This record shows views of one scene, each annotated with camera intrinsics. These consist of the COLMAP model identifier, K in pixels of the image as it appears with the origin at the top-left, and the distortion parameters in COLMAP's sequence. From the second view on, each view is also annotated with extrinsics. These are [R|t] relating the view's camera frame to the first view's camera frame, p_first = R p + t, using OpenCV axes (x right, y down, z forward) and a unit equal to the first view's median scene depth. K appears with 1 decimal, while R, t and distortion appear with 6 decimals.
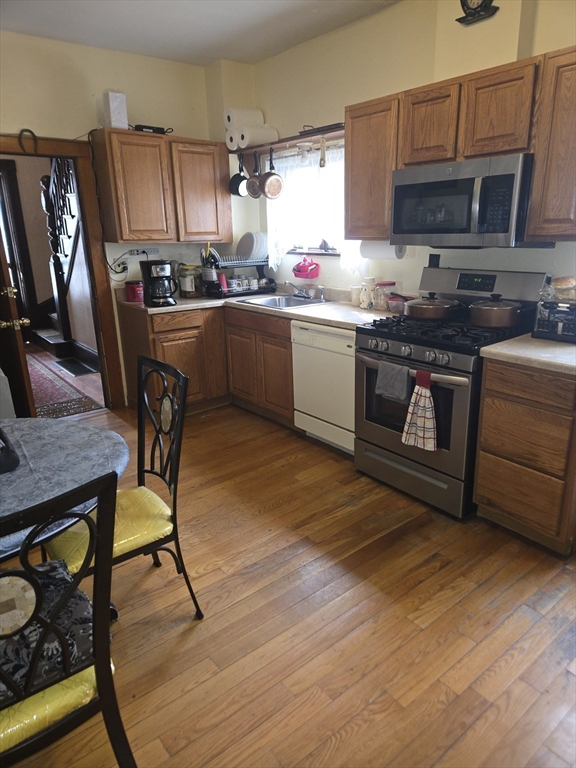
lens RADIAL K [[504.2, 0, 292.3], [0, 504.2, 385.7], [0, 0, 1]] dist [0.002530, -0.000192]
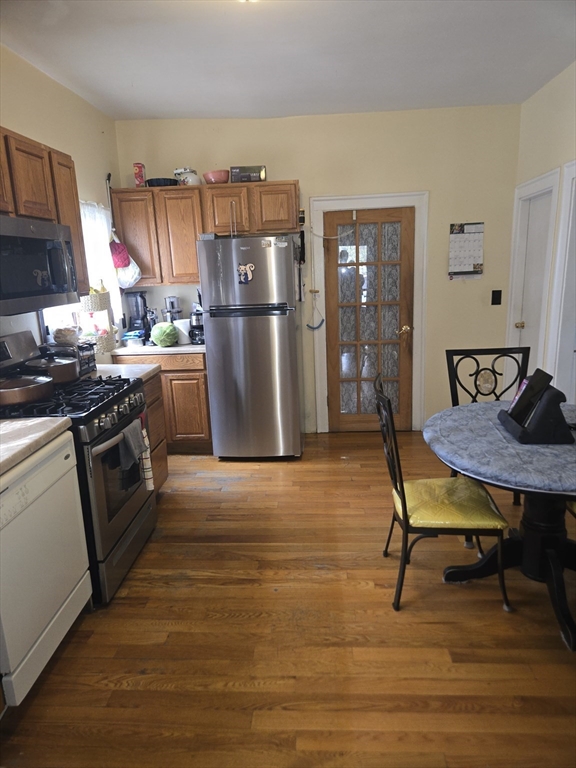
lens RADIAL K [[504.2, 0, 289.1], [0, 504.2, 380.9], [0, 0, 1]] dist [0.002530, -0.000192]
pose [[-0.747590, -0.104910, 0.655822, -0.719585], [0.249770, 0.870549, 0.423979, -0.505161], [-0.615405, 0.480768, -0.624611, 1.551463]]
